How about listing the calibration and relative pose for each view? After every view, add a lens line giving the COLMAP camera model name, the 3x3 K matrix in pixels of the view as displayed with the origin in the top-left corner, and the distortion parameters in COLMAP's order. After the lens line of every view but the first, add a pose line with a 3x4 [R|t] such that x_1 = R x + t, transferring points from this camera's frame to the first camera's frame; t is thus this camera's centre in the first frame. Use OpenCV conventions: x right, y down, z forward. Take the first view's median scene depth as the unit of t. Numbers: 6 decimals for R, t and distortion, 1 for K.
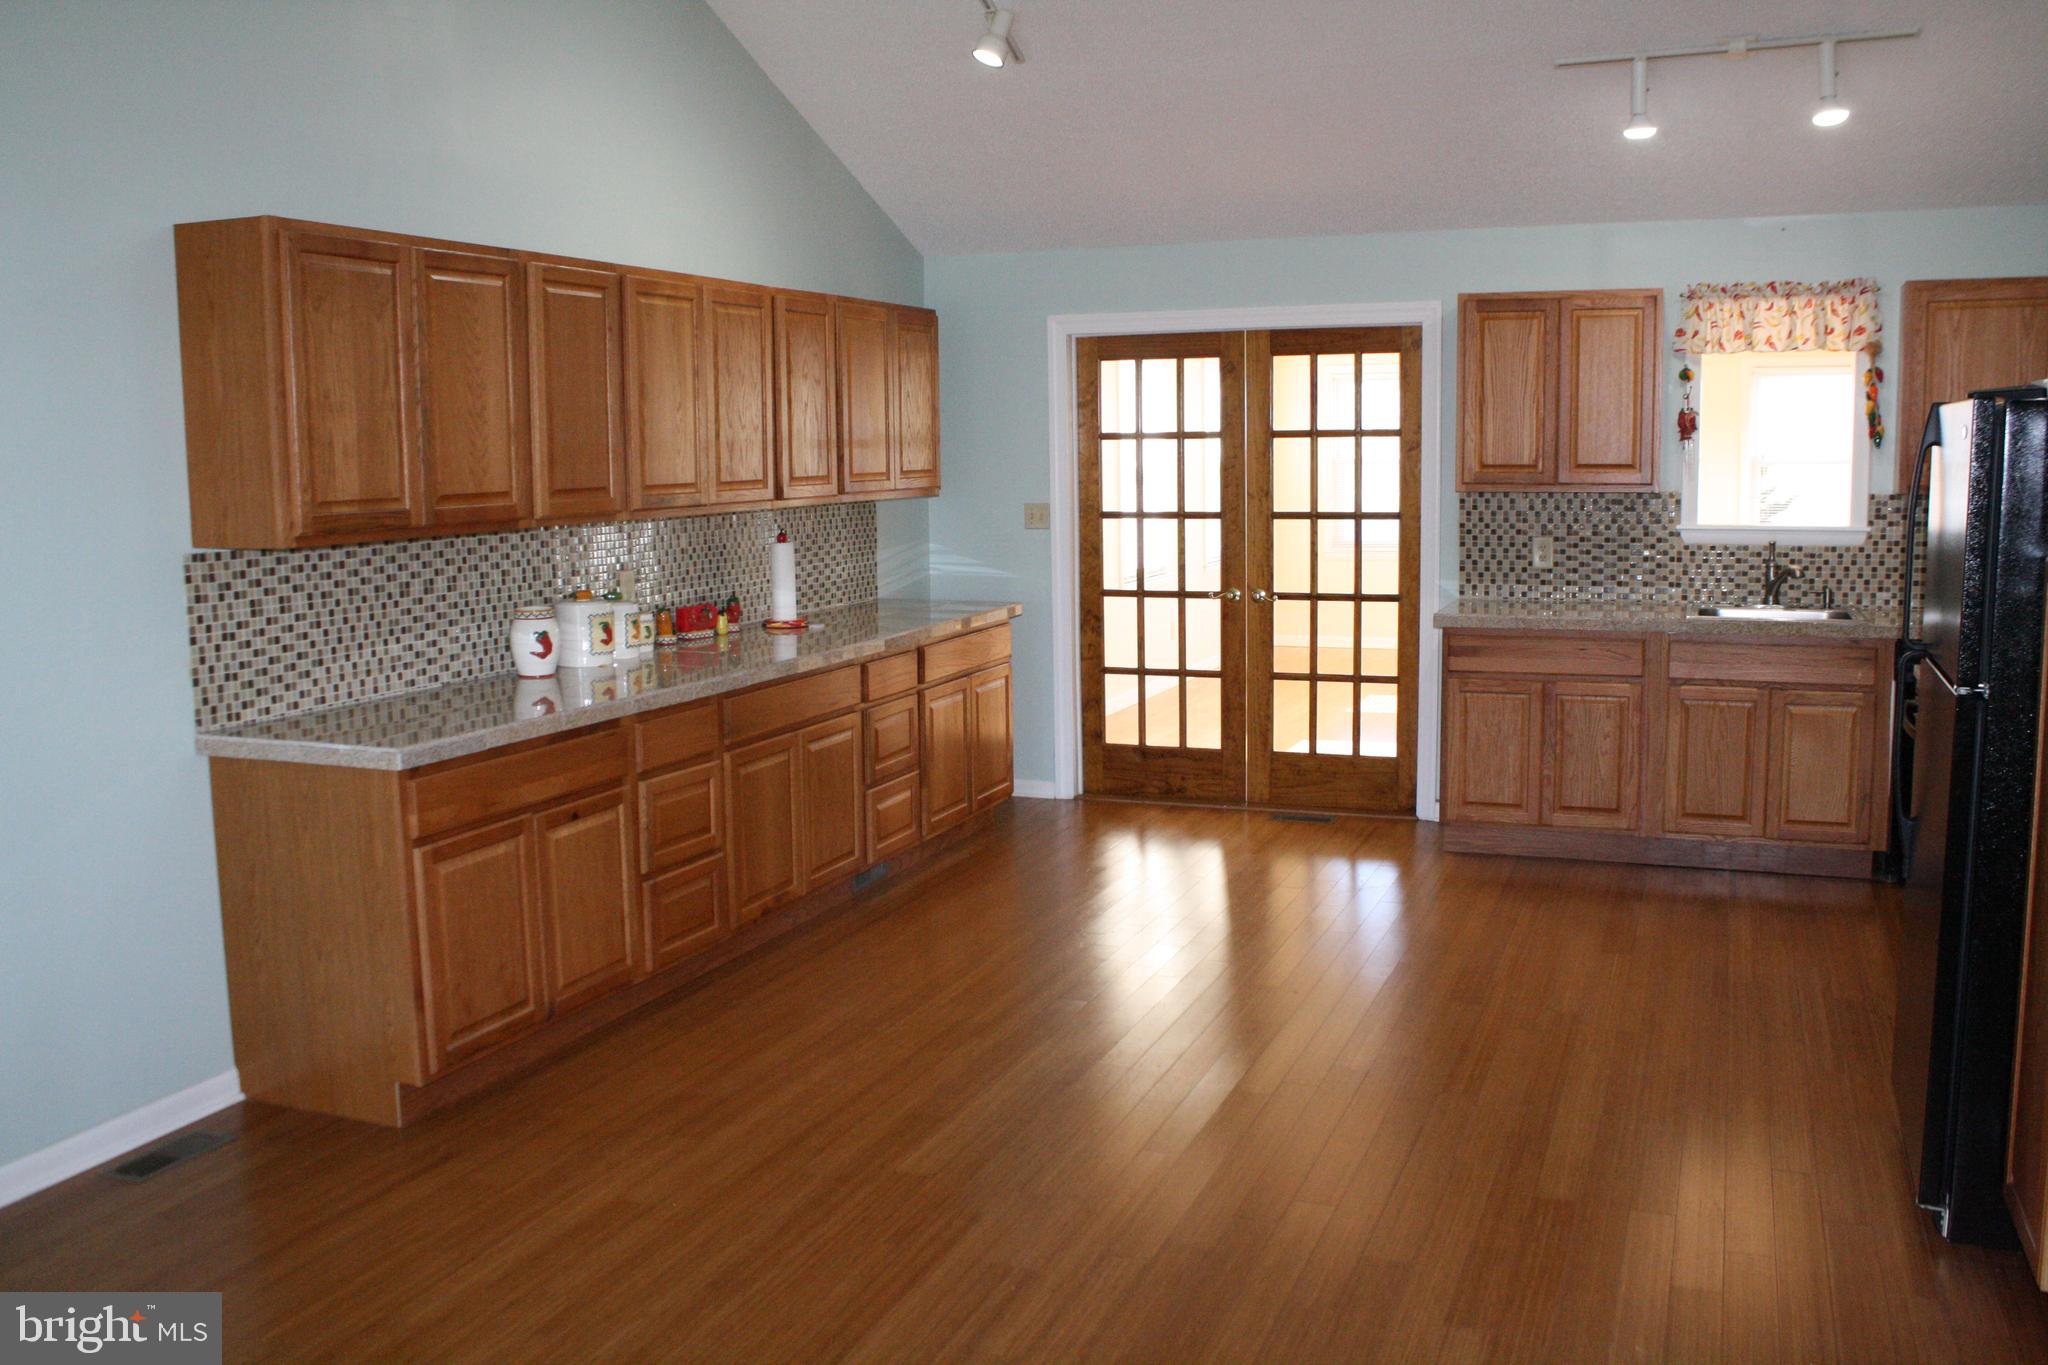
lens RADIAL K [[1800.3, 0, 1024.0], [0, 1800.3, 682.5], [0, 0, 1]] dist [-0.185060, 0.209823]
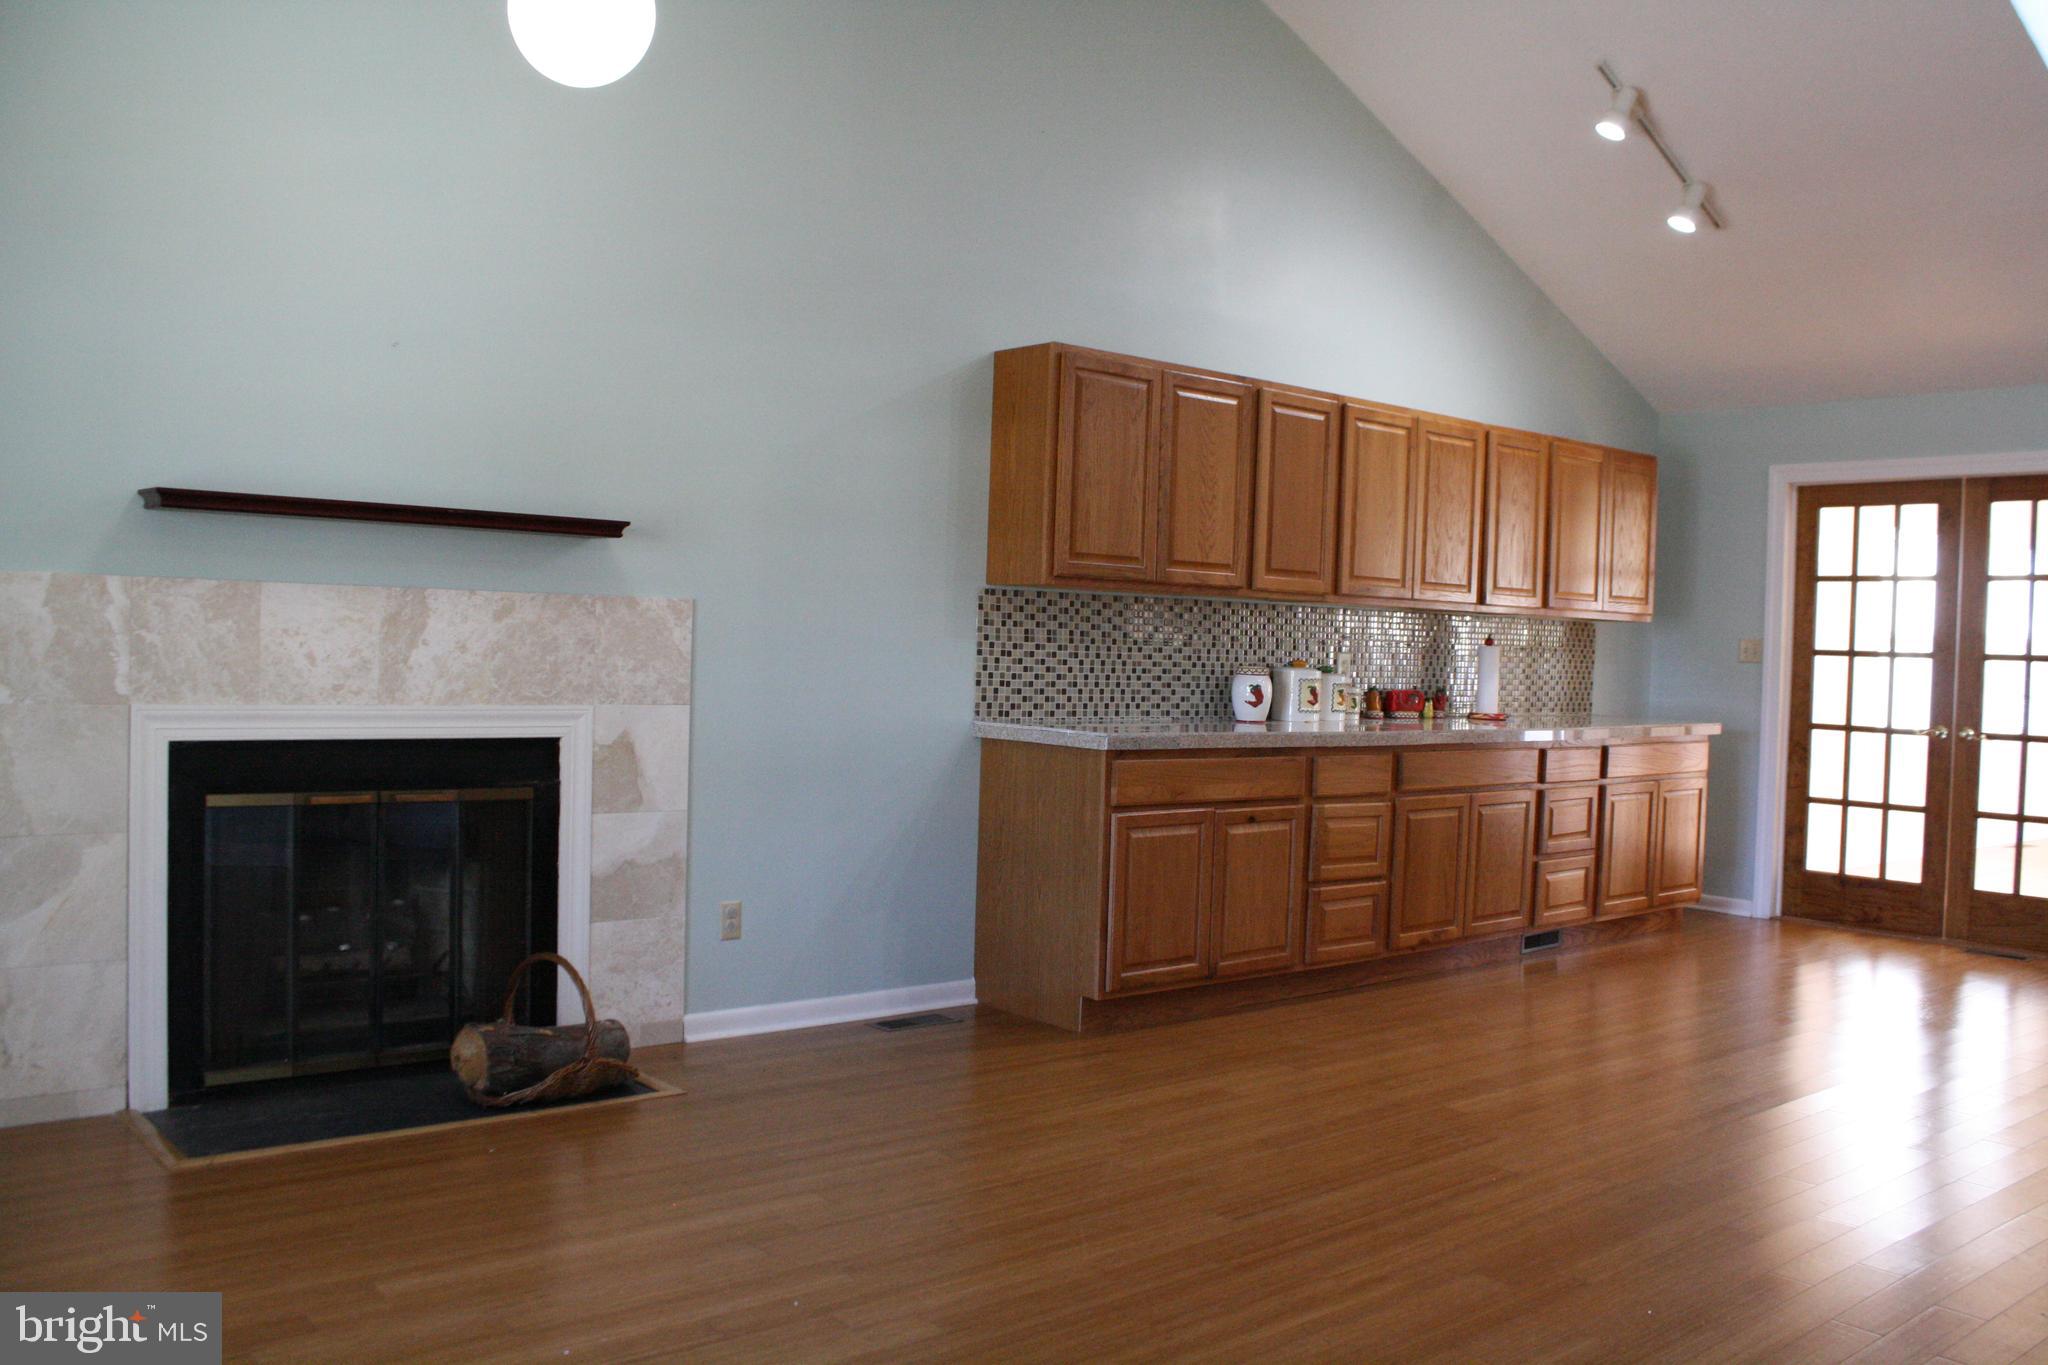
lens RADIAL K [[1800.3, 0, 1024.0], [0, 1800.3, 682.5], [0, 0, 1]] dist [-0.185060, 0.209823]
pose [[0.879501, 0.052877, -0.472950, 0.135617], [-0.108959, 0.989783, -0.091960, 0.078026], [0.463256, 0.132411, 0.876277, -0.128914]]
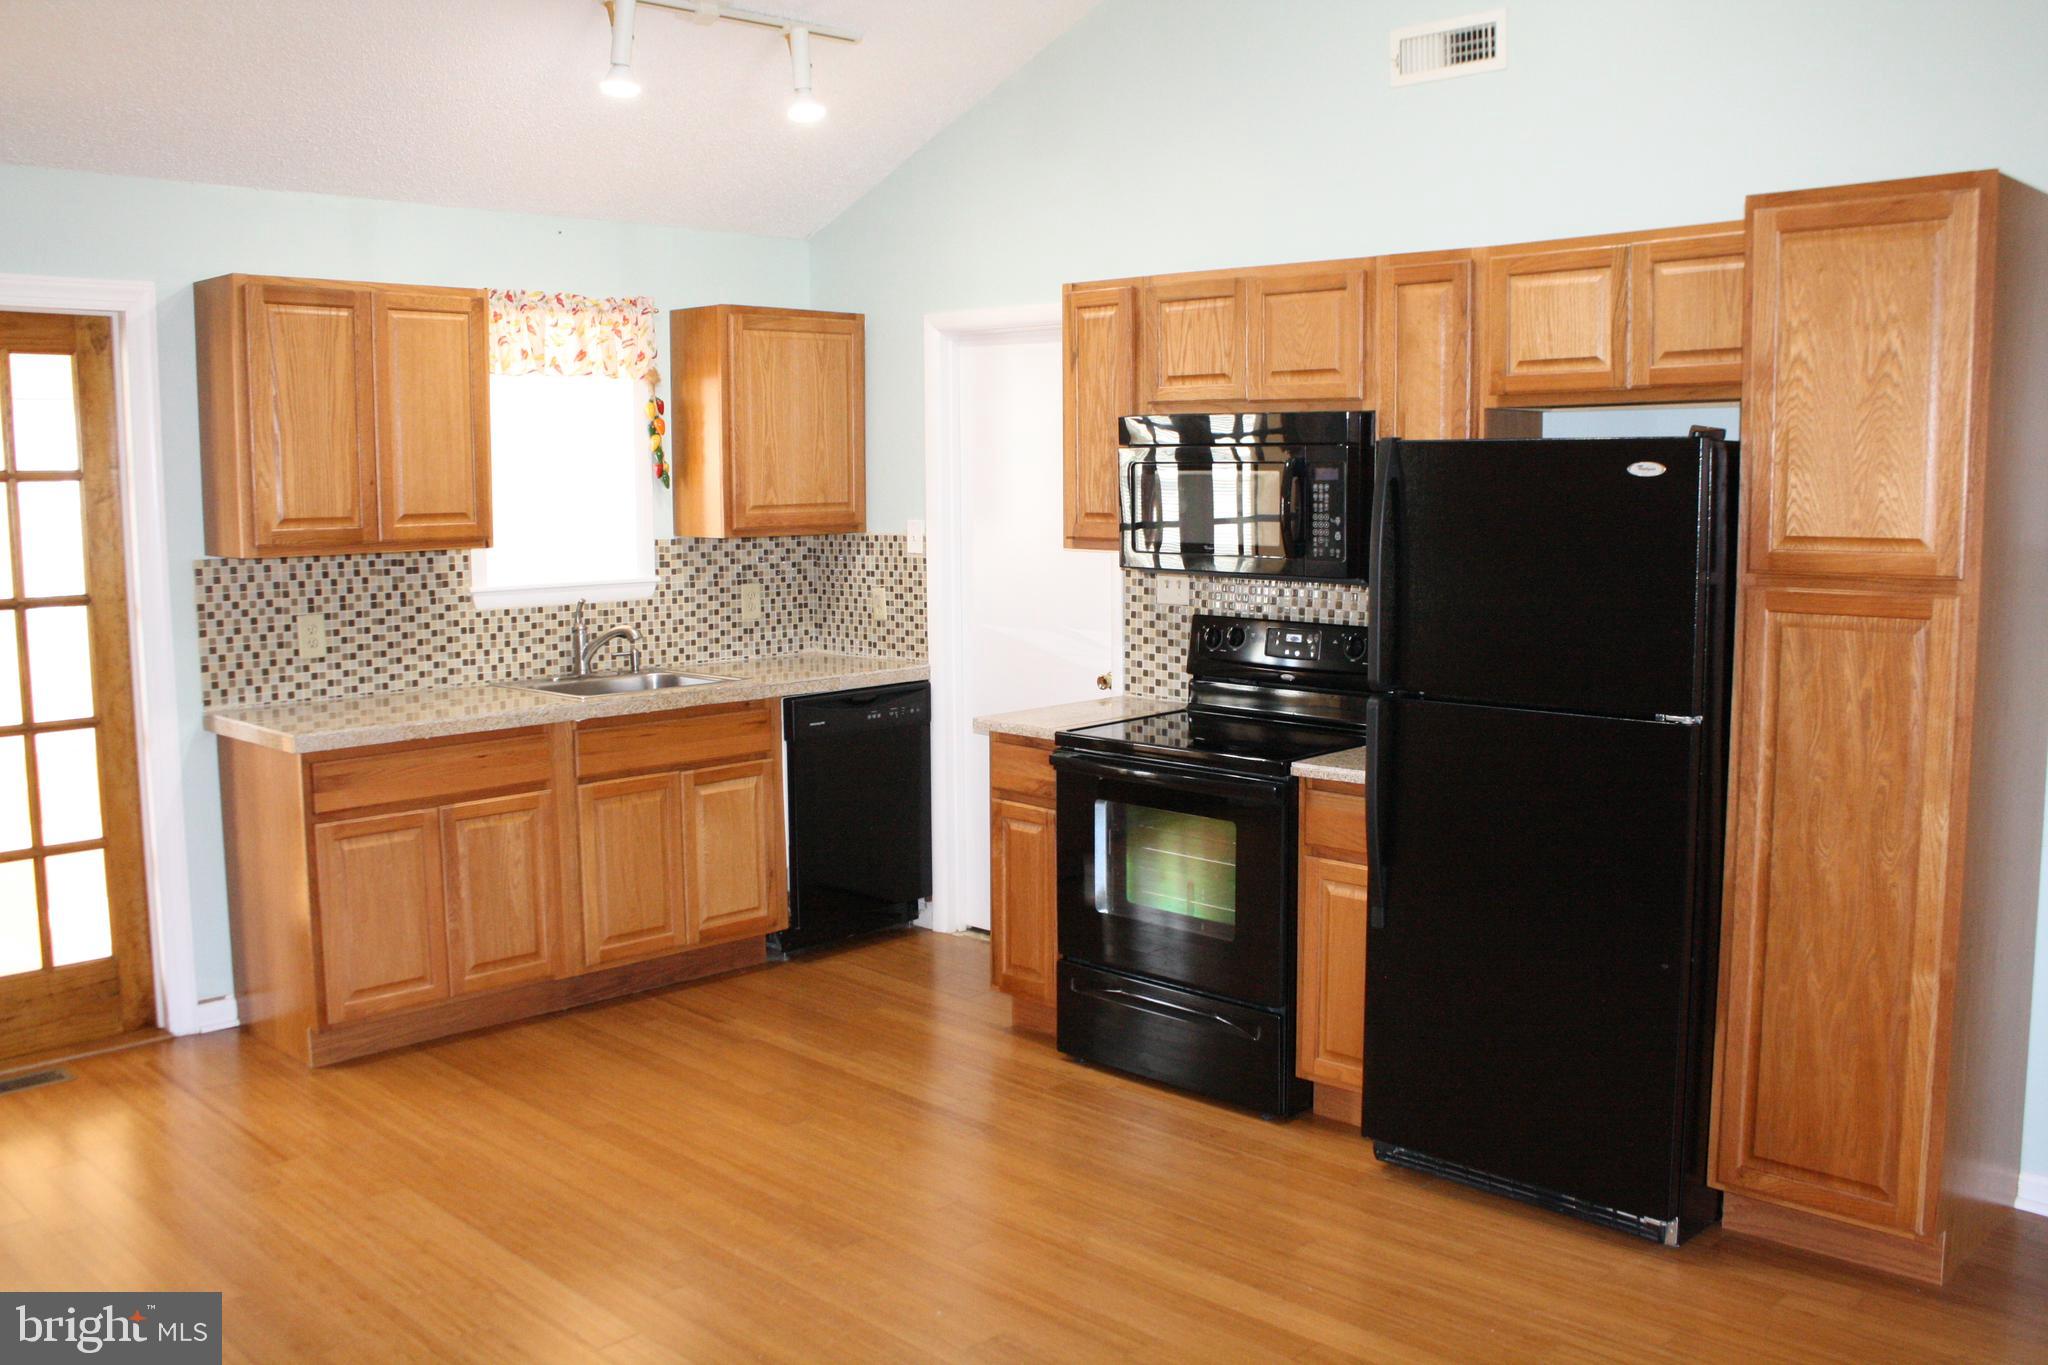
lens RADIAL K [[1800.3, 0, 1024.0], [0, 1800.3, 682.5], [0, 0, 1]] dist [-0.185060, 0.209823]
pose [[0.382208, -0.095789, 0.919098, -0.299345], [0.119721, 0.991363, 0.053534, -0.064538], [-0.916288, 0.089574, 0.390375, 0.496872]]
